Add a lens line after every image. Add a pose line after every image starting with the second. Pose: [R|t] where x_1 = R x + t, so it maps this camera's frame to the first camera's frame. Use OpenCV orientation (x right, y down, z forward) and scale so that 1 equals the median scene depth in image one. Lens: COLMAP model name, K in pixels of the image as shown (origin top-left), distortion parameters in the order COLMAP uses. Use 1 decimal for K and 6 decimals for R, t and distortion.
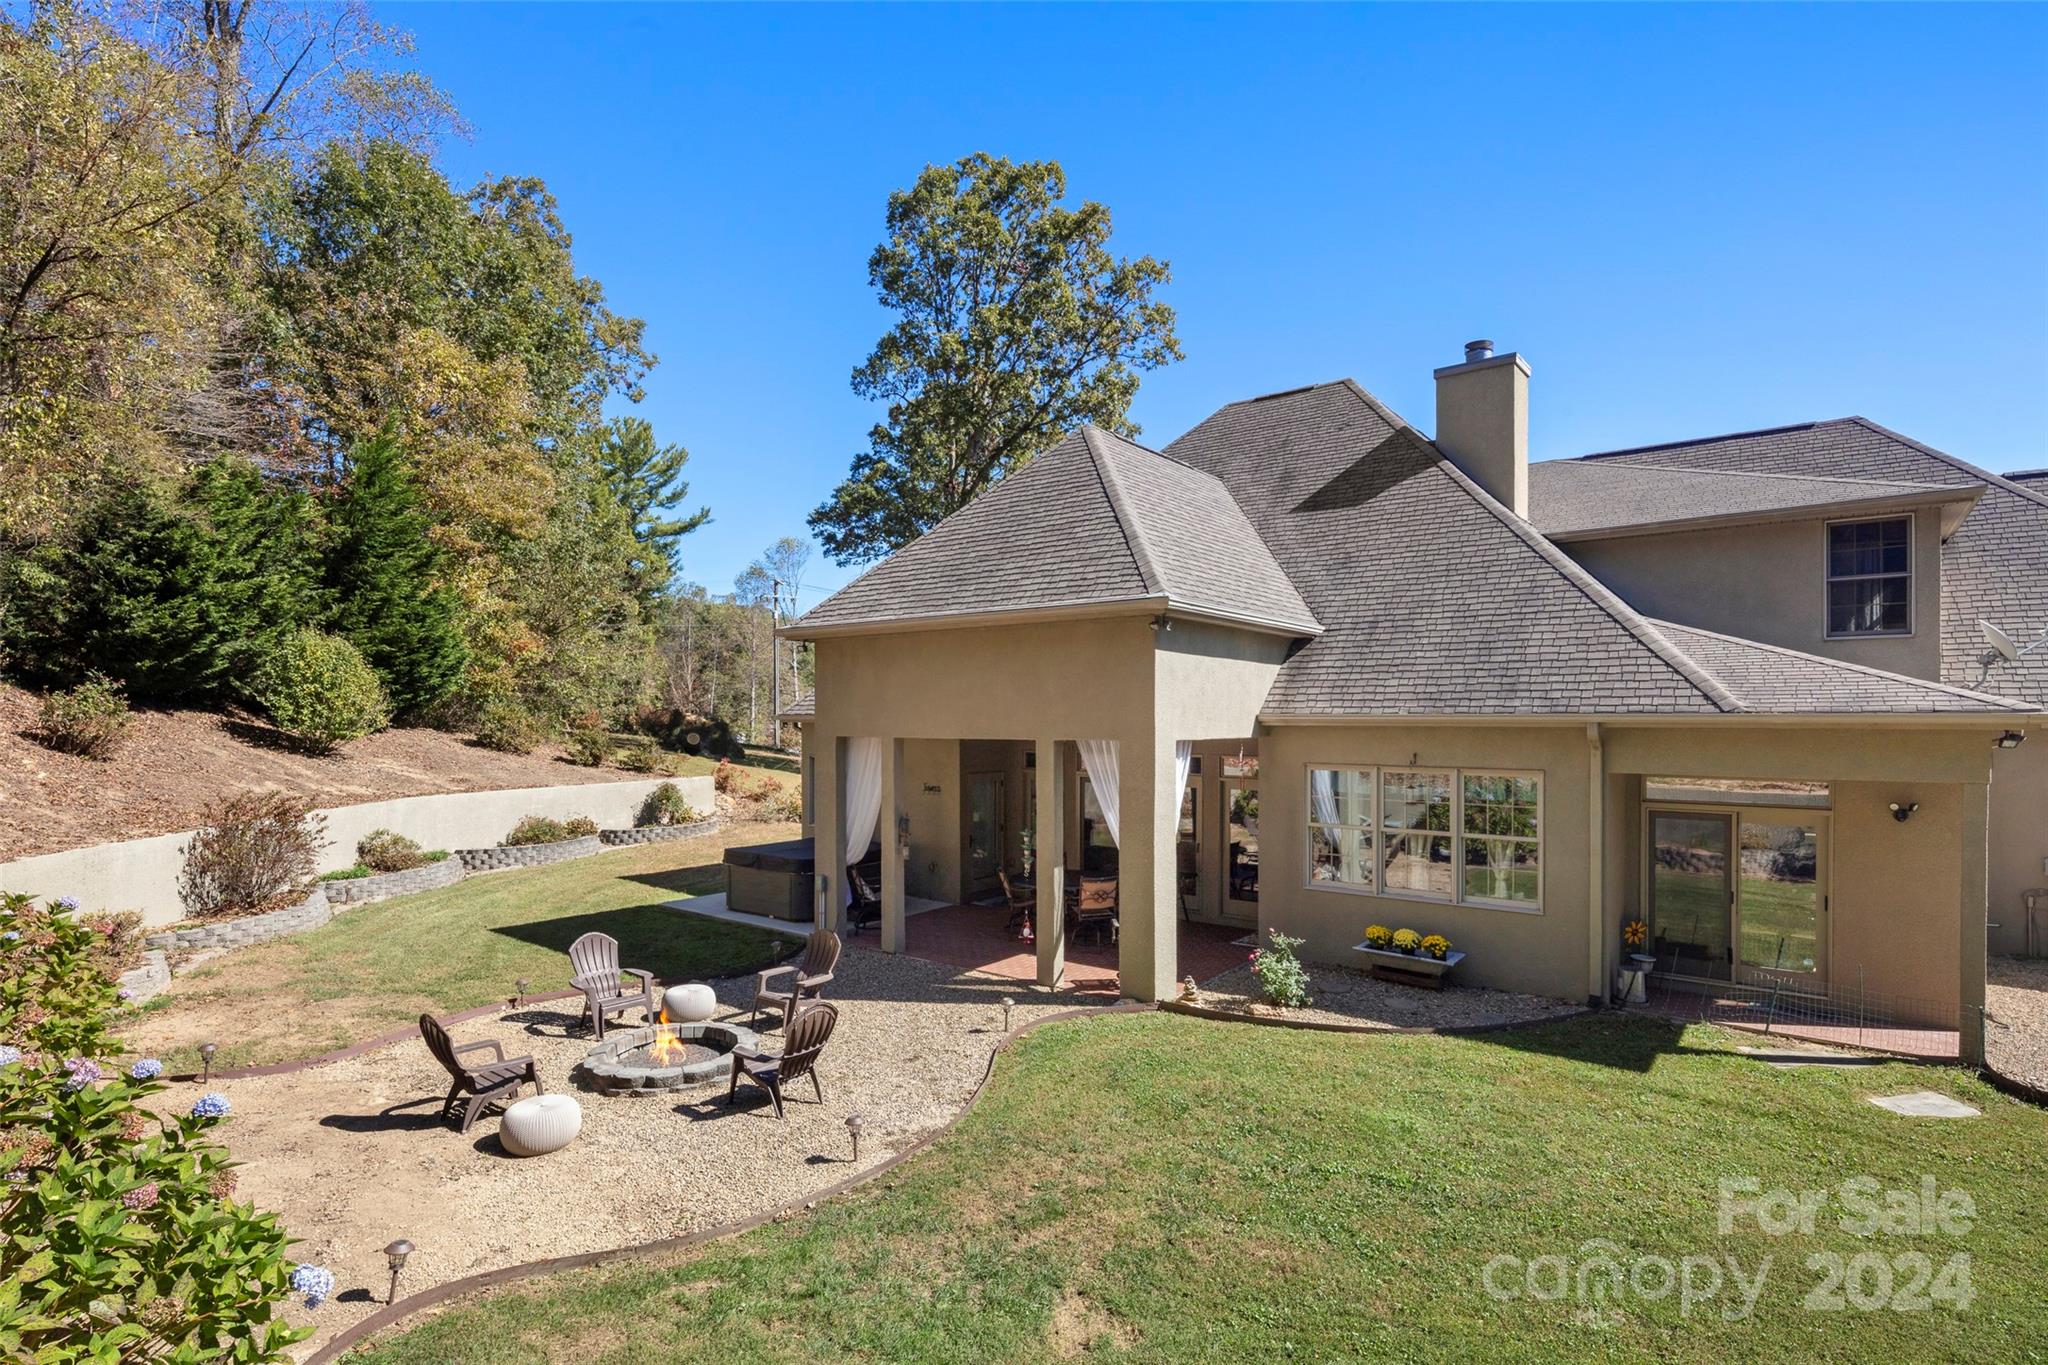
lens RADIAL K [[1013.0, 0, 1032.4], [0, 1013.0, 725.2], [0, 0, 1]] dist [0.002619, -0.000856]
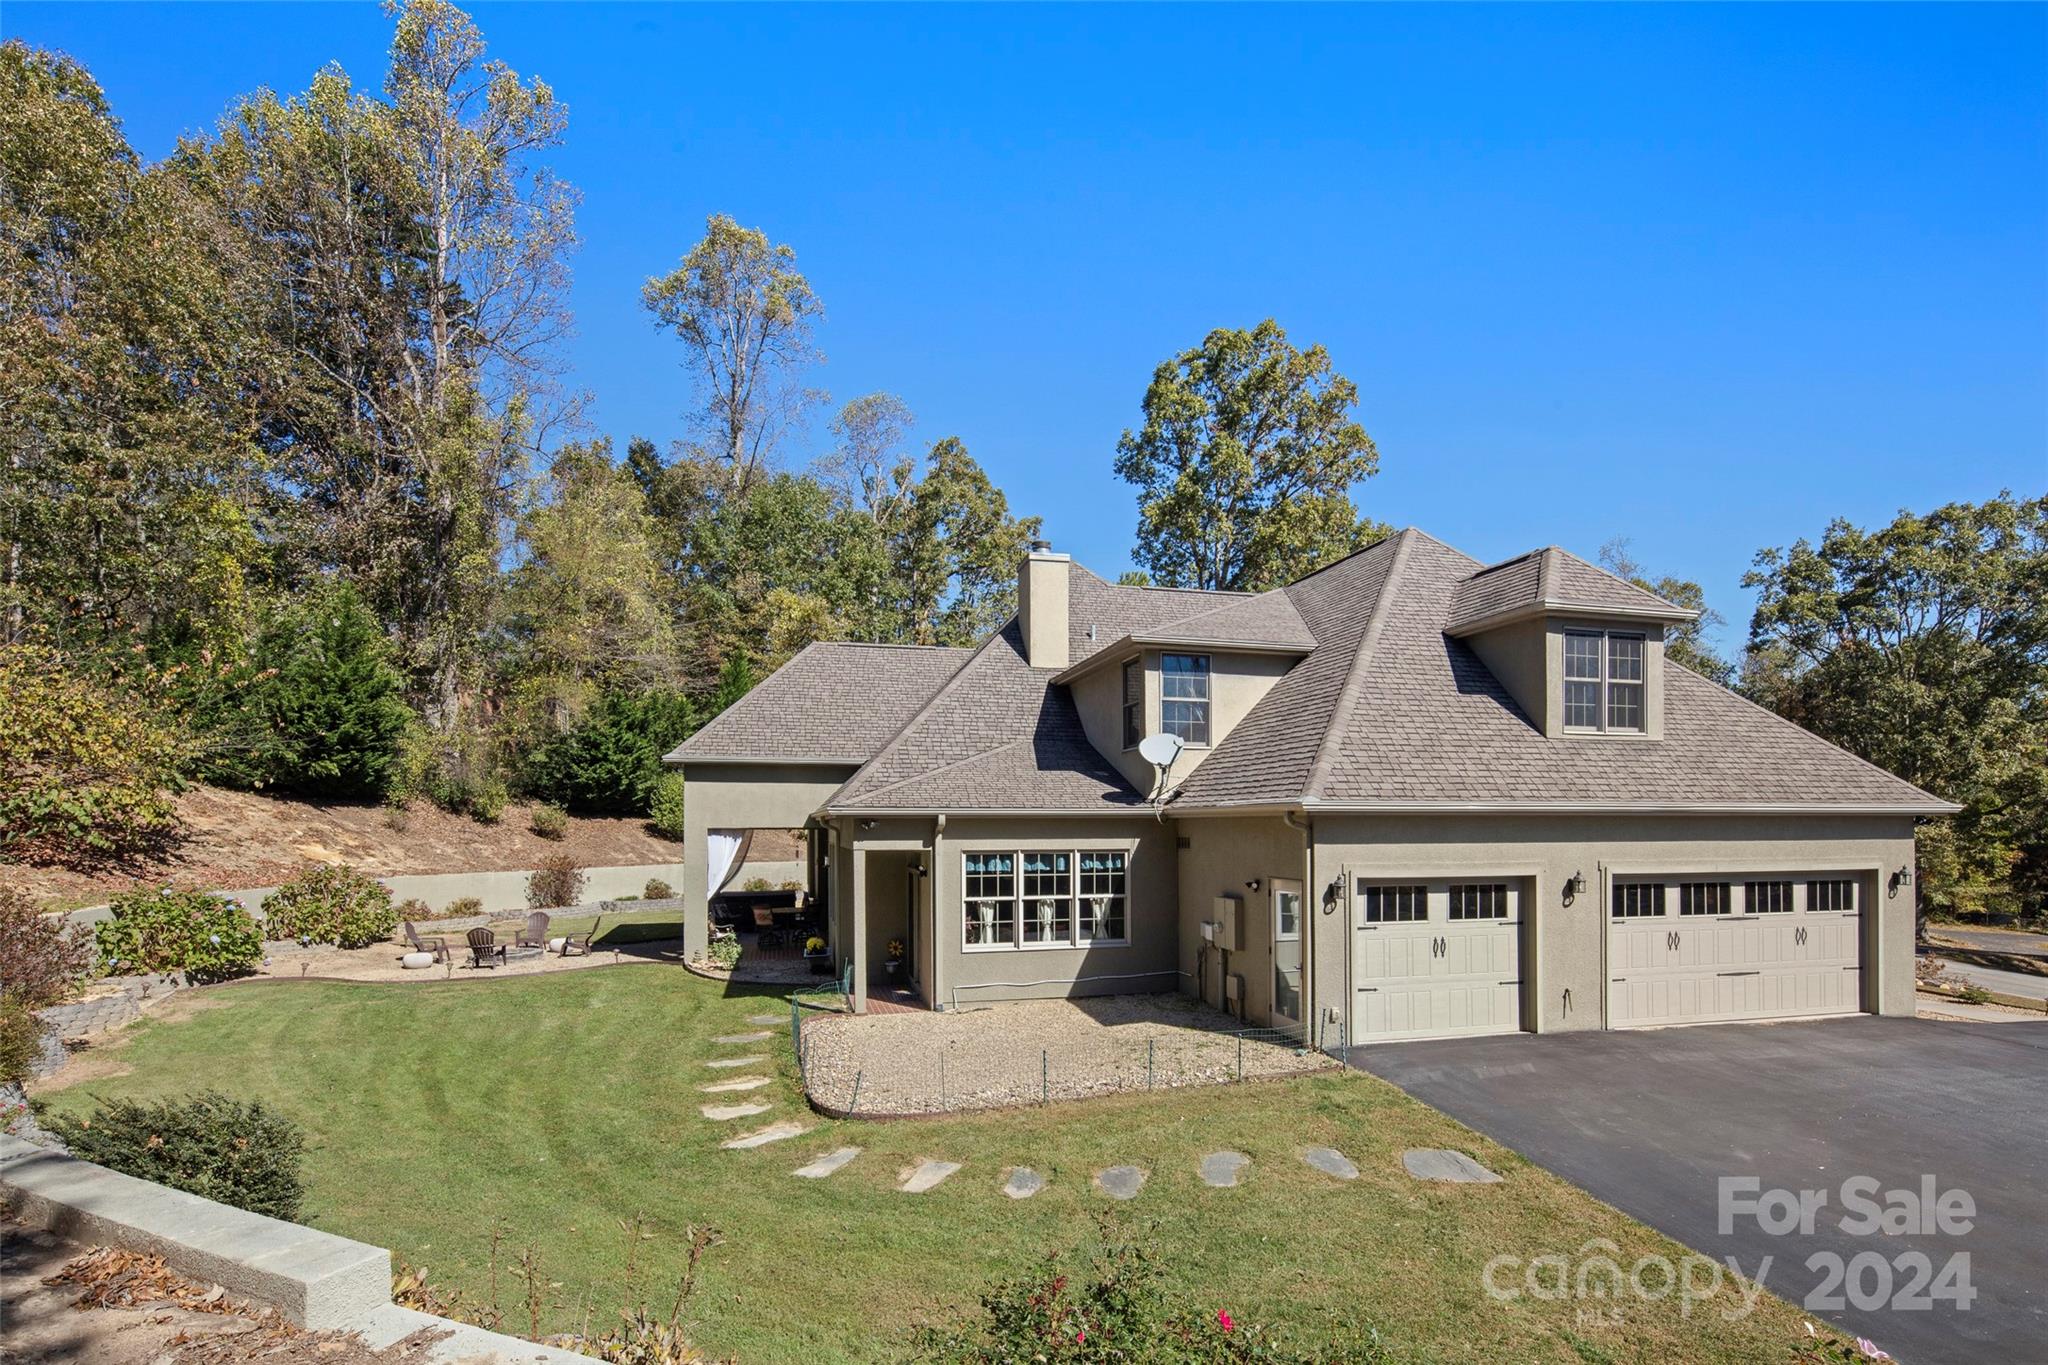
lens RADIAL K [[990.0, 0, 1025.9], [0, 990.0, 828.8], [0, 0, 1]] dist [0.002471, 0.000108]
pose [[0.792056, -0.002996, -0.610442, 1.150480], [0.002949, 0.999995, -0.001082, 0.013100], [0.610442, -0.000943, 0.792060, -0.073919]]
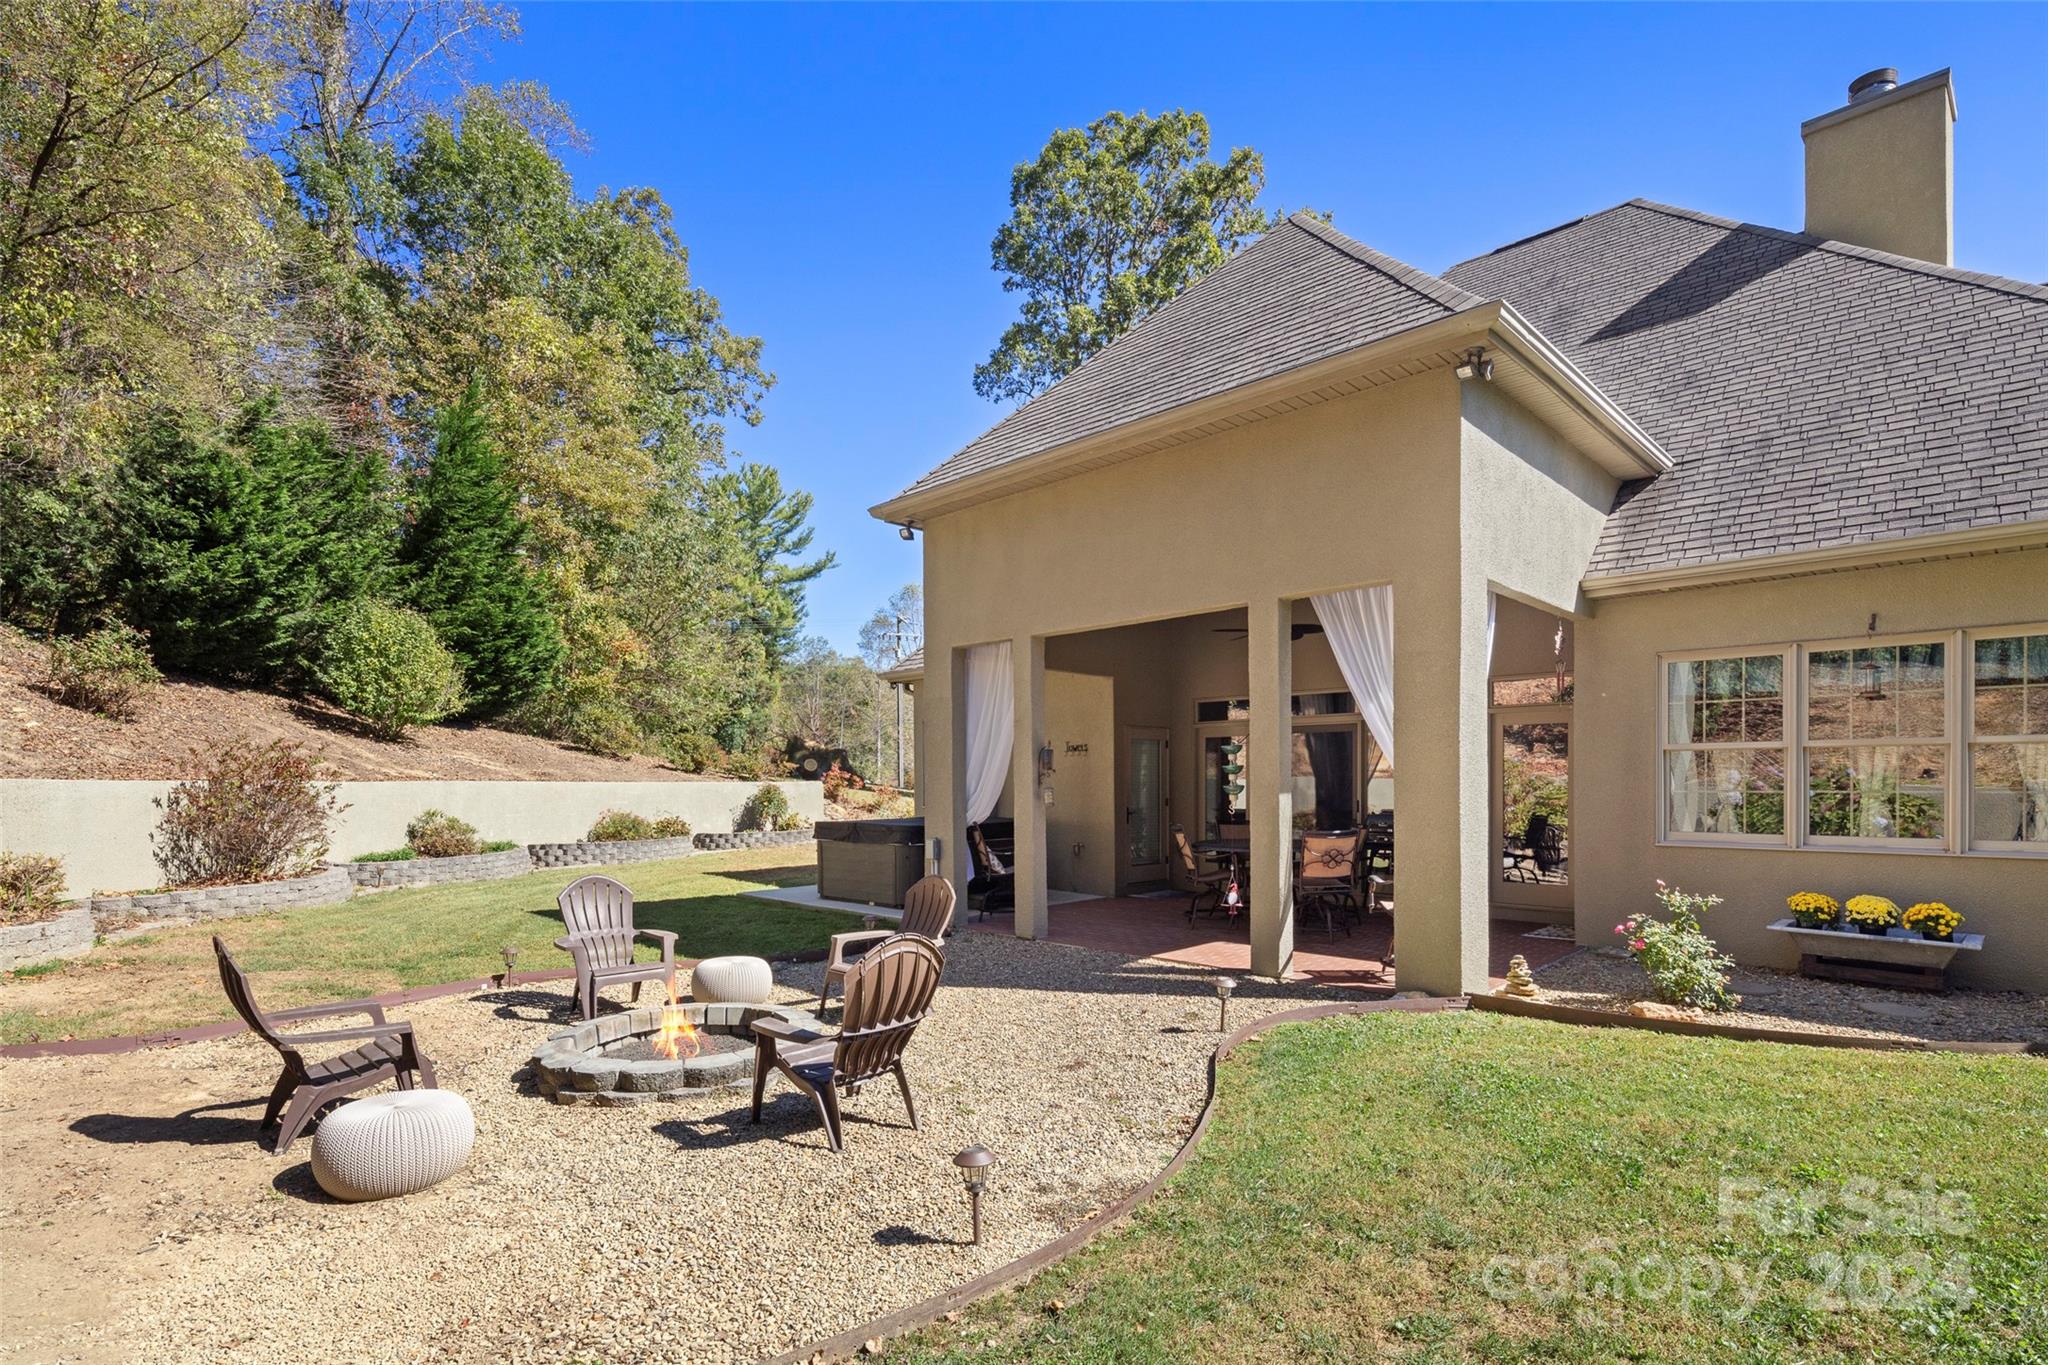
lens RADIAL K [[1010.6, 0, 1028.0], [0, 1010.6, 794.6], [0, 0, 1]] dist [0.003292, 0.000073]
pose [[0.992047, -0.003554, -0.125818, -0.038744], [0.004155, 0.999981, 0.004508, 0.093555], [0.125799, -0.004995, 0.992043, 0.229506]]
